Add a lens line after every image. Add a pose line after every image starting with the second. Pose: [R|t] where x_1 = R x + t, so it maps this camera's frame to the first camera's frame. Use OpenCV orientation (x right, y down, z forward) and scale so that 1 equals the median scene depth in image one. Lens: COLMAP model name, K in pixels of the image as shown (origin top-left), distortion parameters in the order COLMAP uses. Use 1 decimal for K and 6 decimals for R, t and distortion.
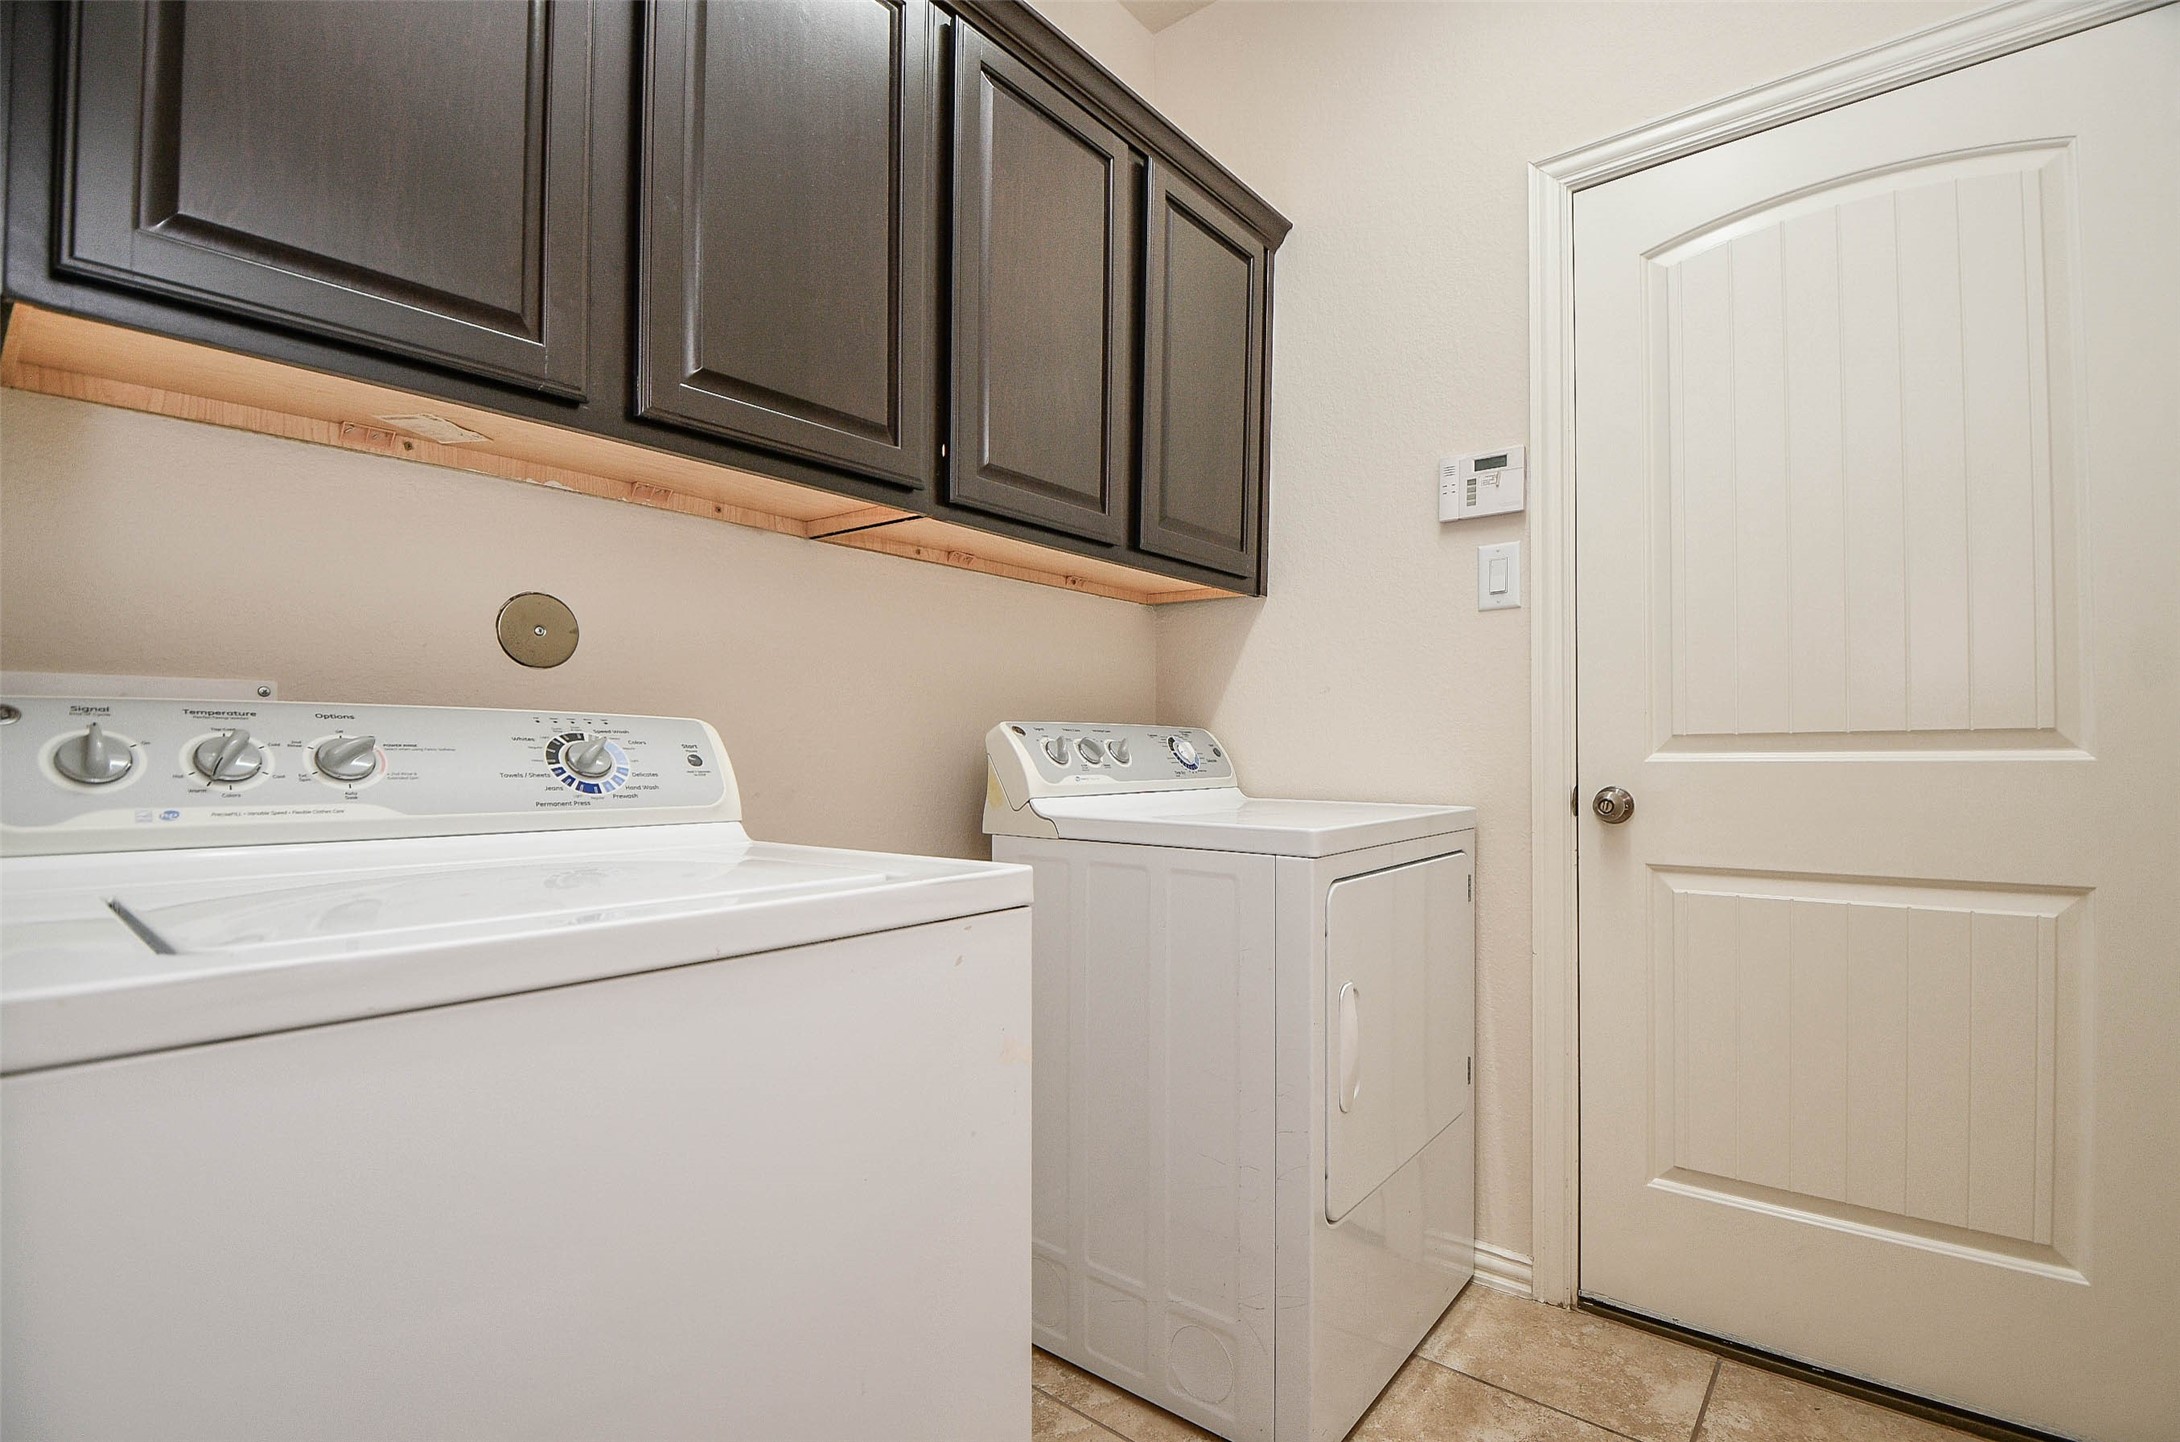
lens RADIAL K [[1004.8, 0, 1017.9], [0, 1004.8, 719.0], [0, 0, 1]] dist [0.021892, -0.024255]
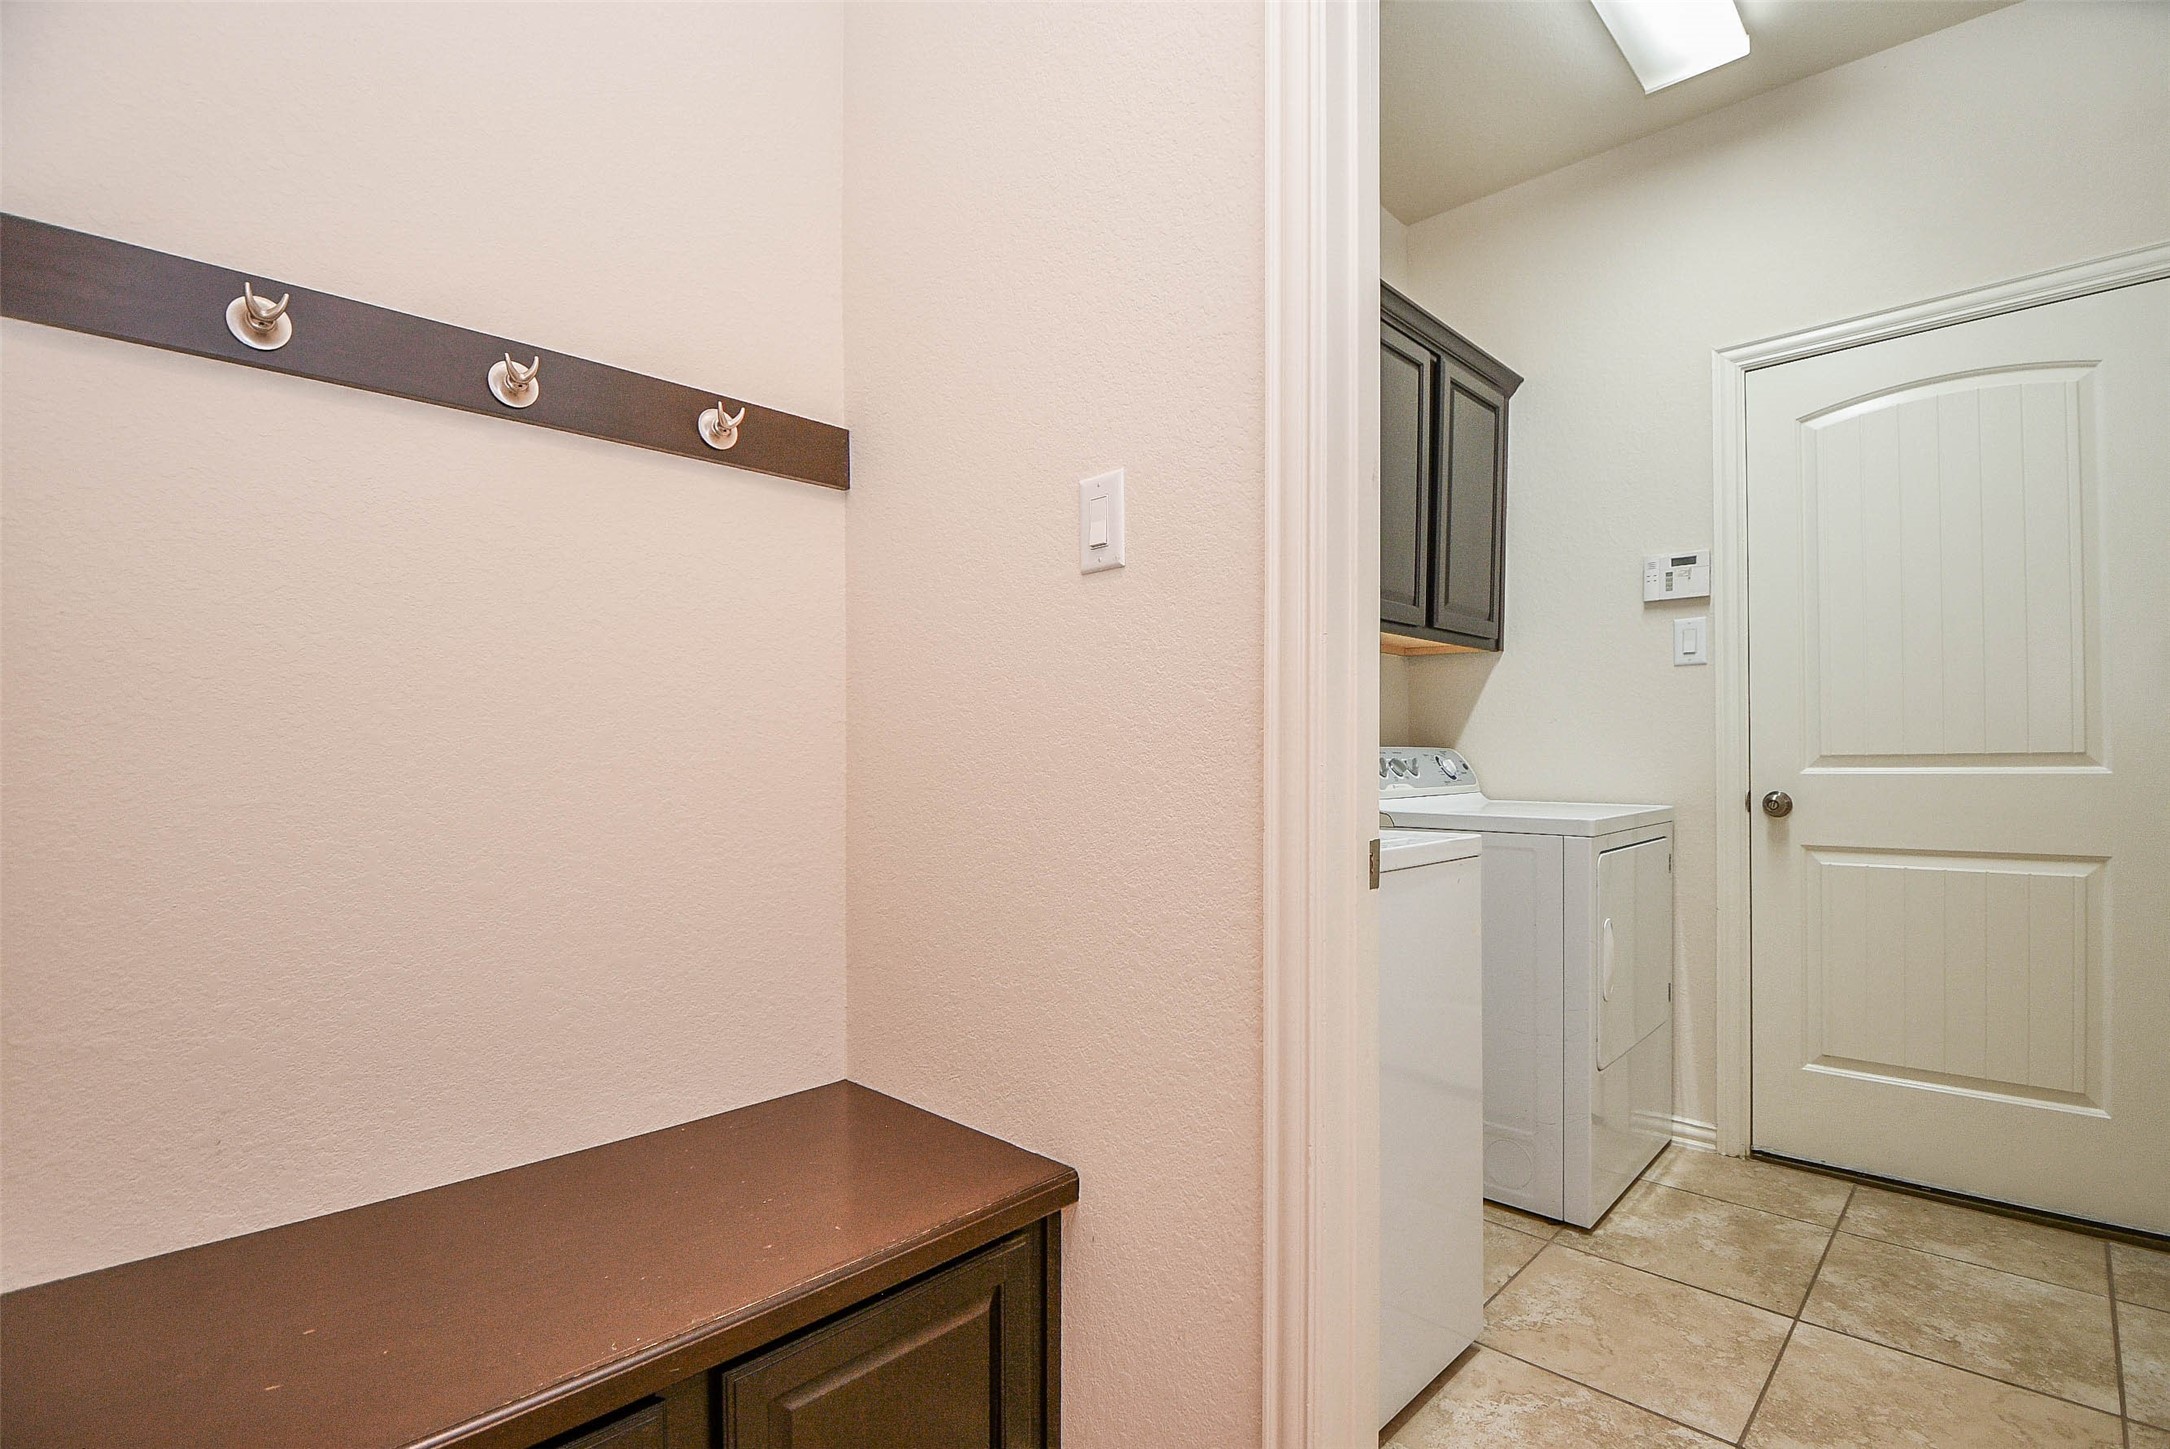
lens RADIAL K [[951.6, 0, 1085.0], [0, 951.6, 731.5], [0, 0, 1]] dist [0.019510, -0.023473]
pose [[0.998142, -0.004736, -0.060754, -0.298283], [0.004975, 0.999980, 0.003783, -0.027023], [0.060735, -0.004079, 0.998146, -0.398412]]
